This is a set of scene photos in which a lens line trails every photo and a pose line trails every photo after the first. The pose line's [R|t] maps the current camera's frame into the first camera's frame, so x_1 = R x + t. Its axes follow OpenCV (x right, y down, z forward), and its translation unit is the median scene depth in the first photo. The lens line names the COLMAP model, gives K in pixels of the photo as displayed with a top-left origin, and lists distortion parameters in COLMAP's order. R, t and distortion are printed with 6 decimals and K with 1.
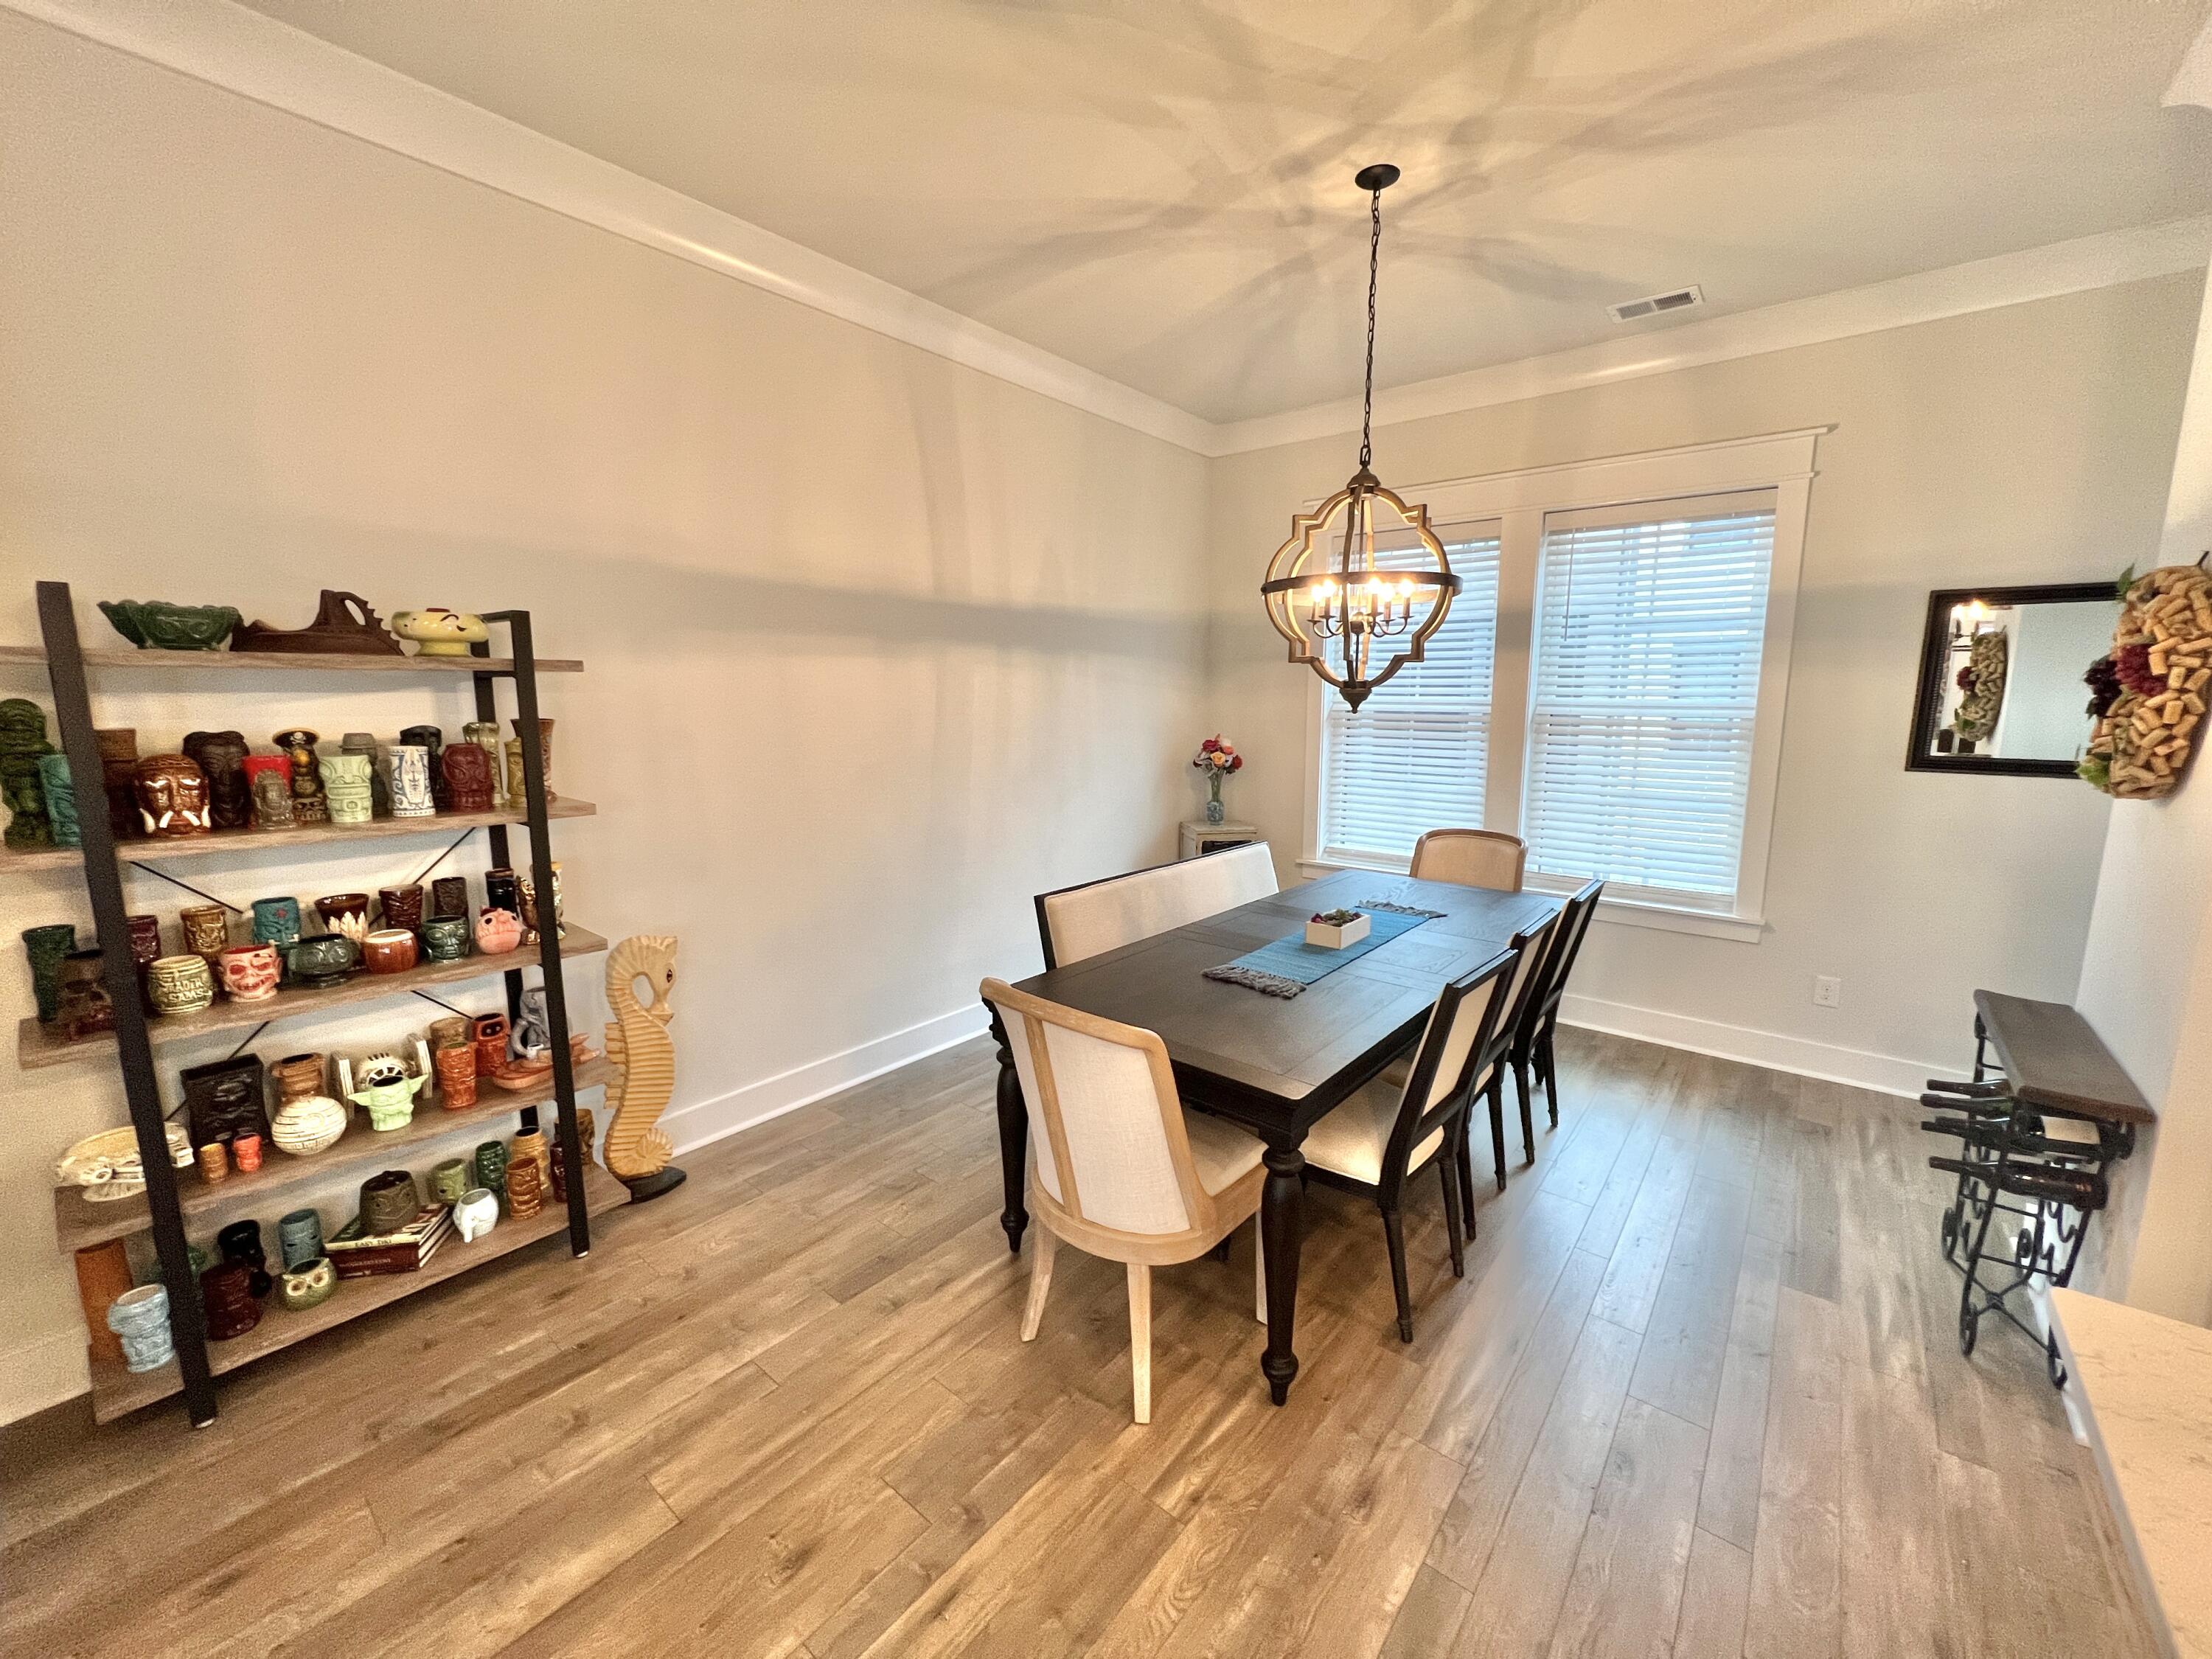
lens RADIAL K [[882.5, 0, 1096.5], [0, 882.5, 830.2], [0, 0, 1]] dist [0.000769, -0.000152]
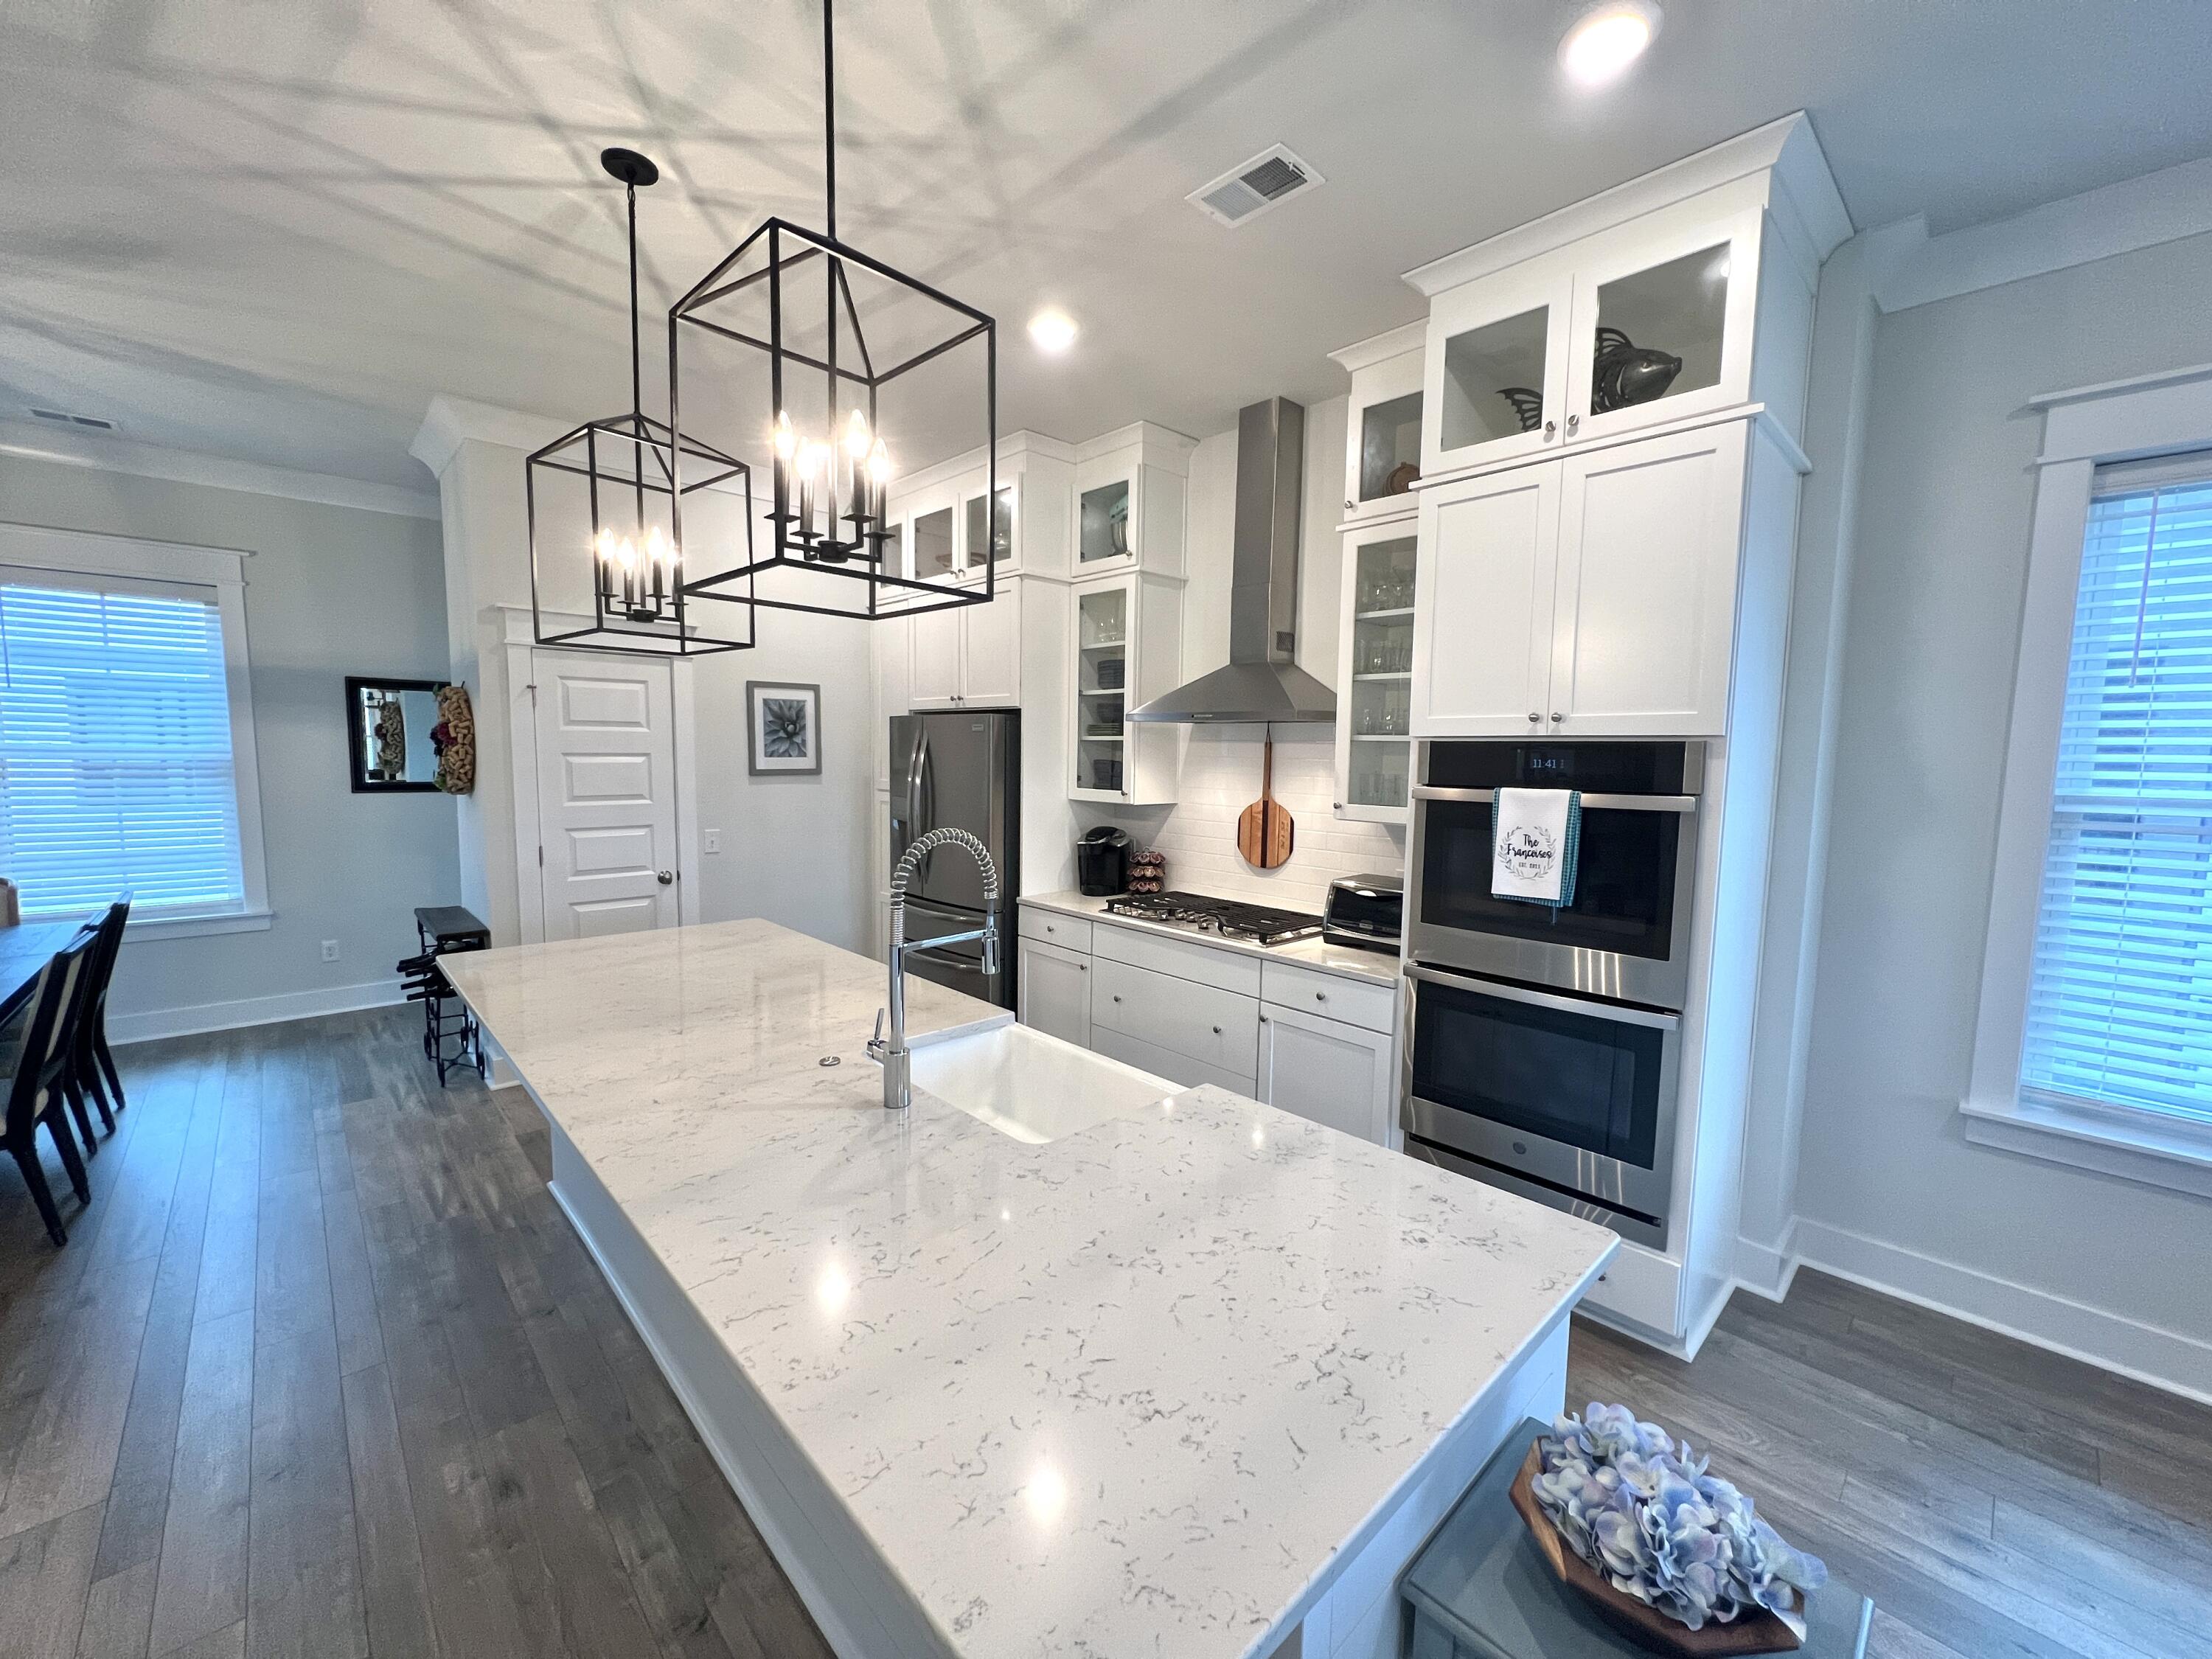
lens RADIAL K [[885.3, 0, 1113.4], [0, 885.3, 829.3], [0, 0, 1]] dist [0.000568, 0.000113]
pose [[0.118699, -0.088956, 0.988938, -0.563622], [0.137546, 0.987850, 0.072349, 0.082234], [-0.983357, 0.127437, 0.129492, -0.609822]]
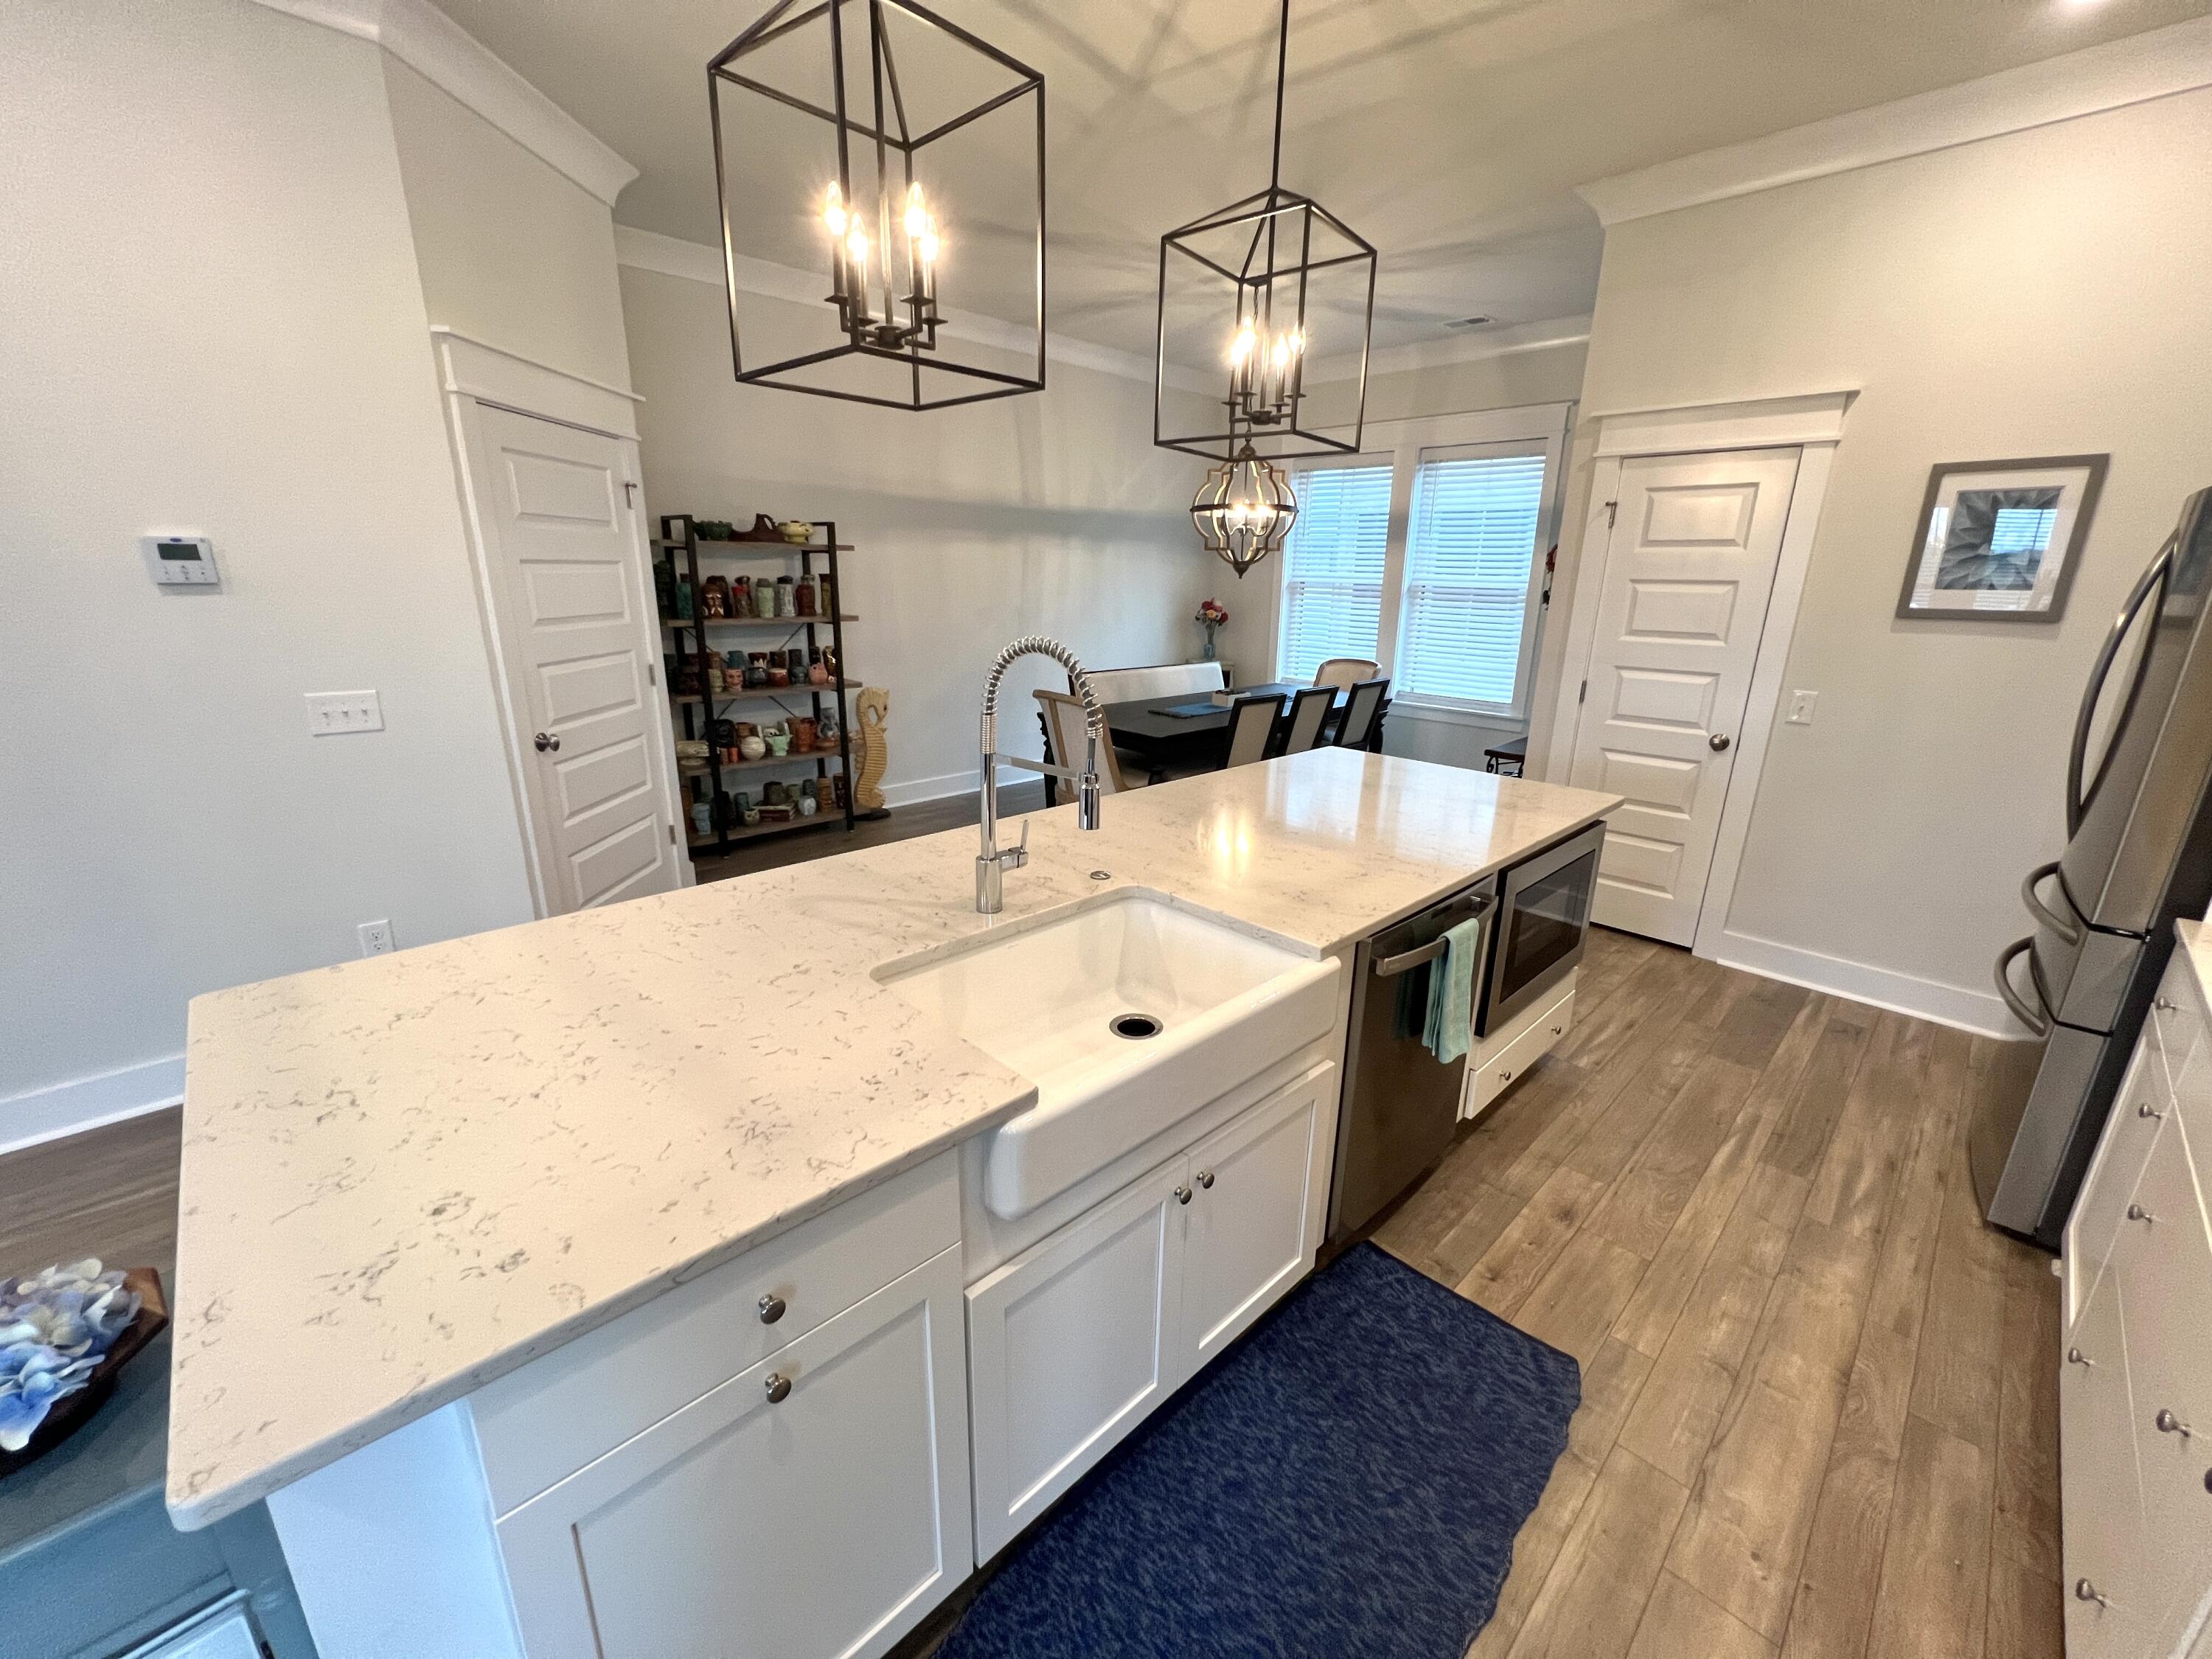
lens RADIAL K [[882.5, 0, 1096.5], [0, 882.5, 830.2], [0, 0, 1]] dist [0.000769, -0.000152]
pose [[0.993489, 0.046503, -0.104005, 0.220007], [-0.032410, 0.990545, 0.133303, 0.162712], [0.109221, -0.129064, 0.985603, -0.987146]]
